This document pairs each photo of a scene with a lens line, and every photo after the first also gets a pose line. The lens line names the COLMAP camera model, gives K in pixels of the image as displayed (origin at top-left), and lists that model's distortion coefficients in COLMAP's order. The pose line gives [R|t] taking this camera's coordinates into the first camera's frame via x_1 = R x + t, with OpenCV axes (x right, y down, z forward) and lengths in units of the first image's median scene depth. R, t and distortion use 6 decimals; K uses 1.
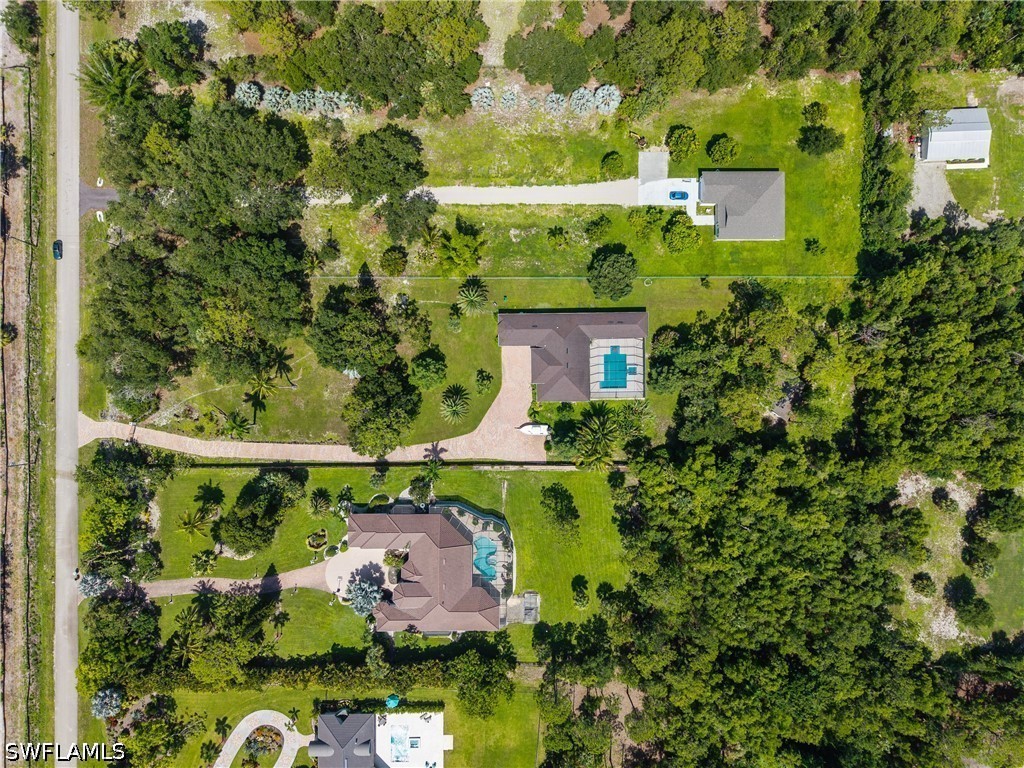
lens RADIAL K [[679.8, 0, 508.5], [0, 679.8, 380.1], [0, 0, 1]] dist [0.004241, -0.000989]
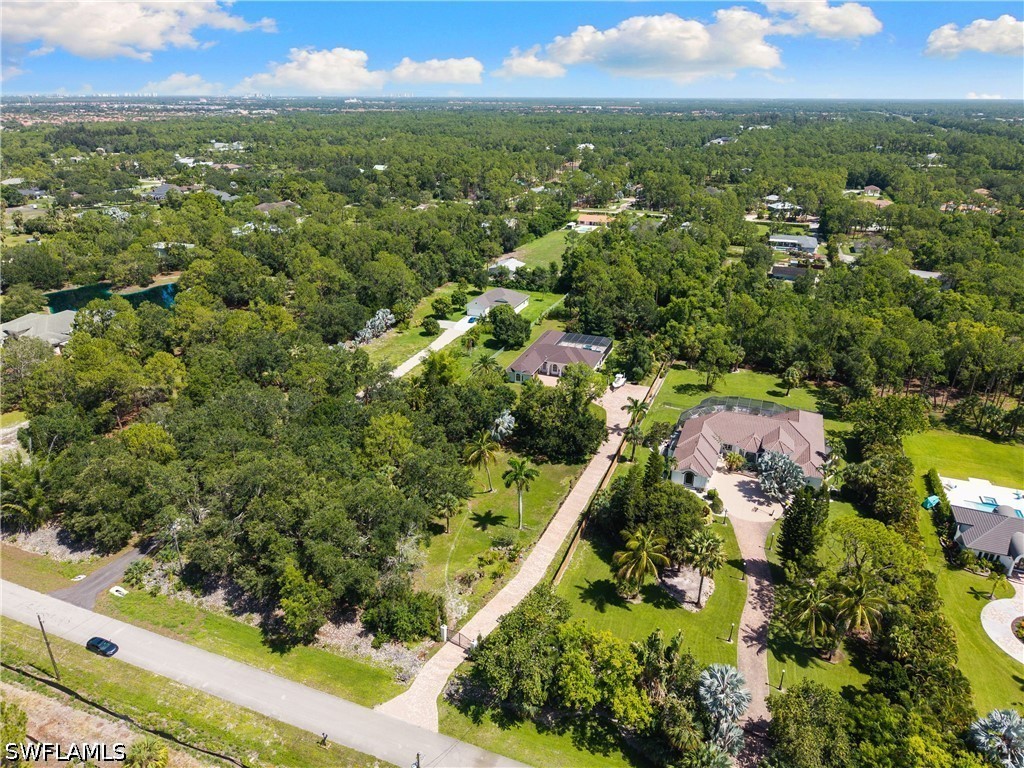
lens RADIAL K [[679.8, 0, 508.5], [0, 679.8, 380.1], [0, 0, 1]] dist [0.004241, -0.000989]
pose [[0.370774, -0.379155, 0.847802, -0.913076], [0.928717, 0.154754, -0.336952, 0.267533], [-0.003444, 0.912301, 0.409506, 0.562476]]
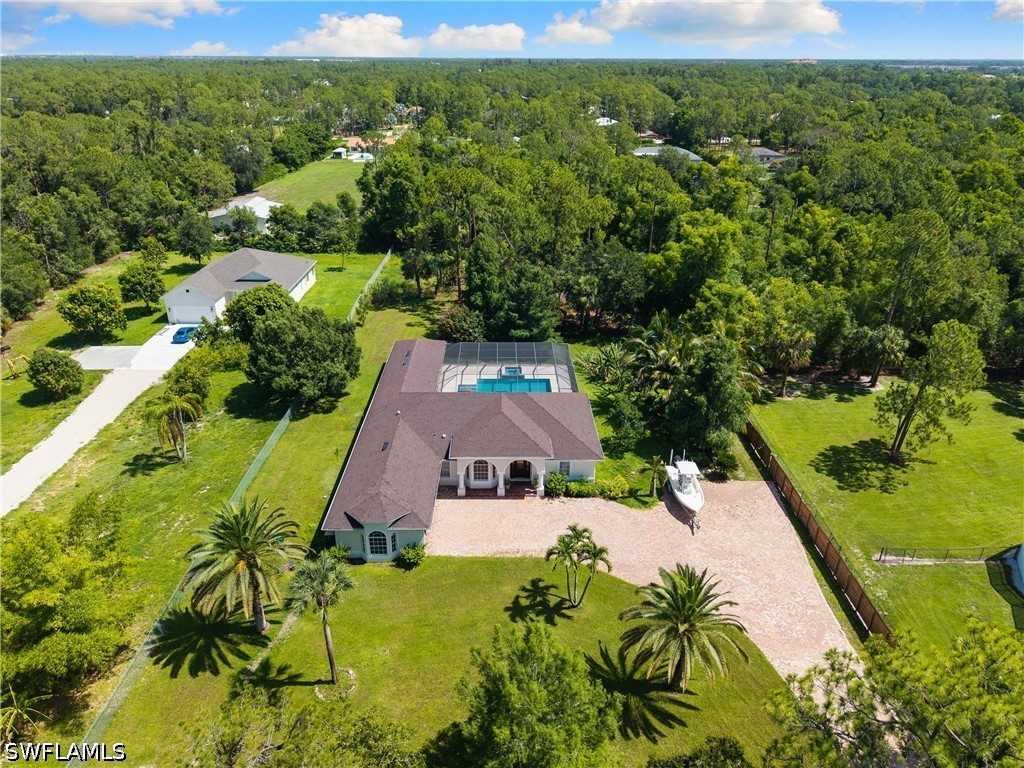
lens RADIAL K [[679.8, 0, 508.5], [0, 679.8, 380.1], [0, 0, 1]] dist [0.004241, -0.000989]
pose [[0.001123, -0.447082, 0.894492, -0.244866], [0.999868, 0.015014, 0.006249, -0.020100], [-0.016223, 0.894367, 0.447040, 0.795173]]
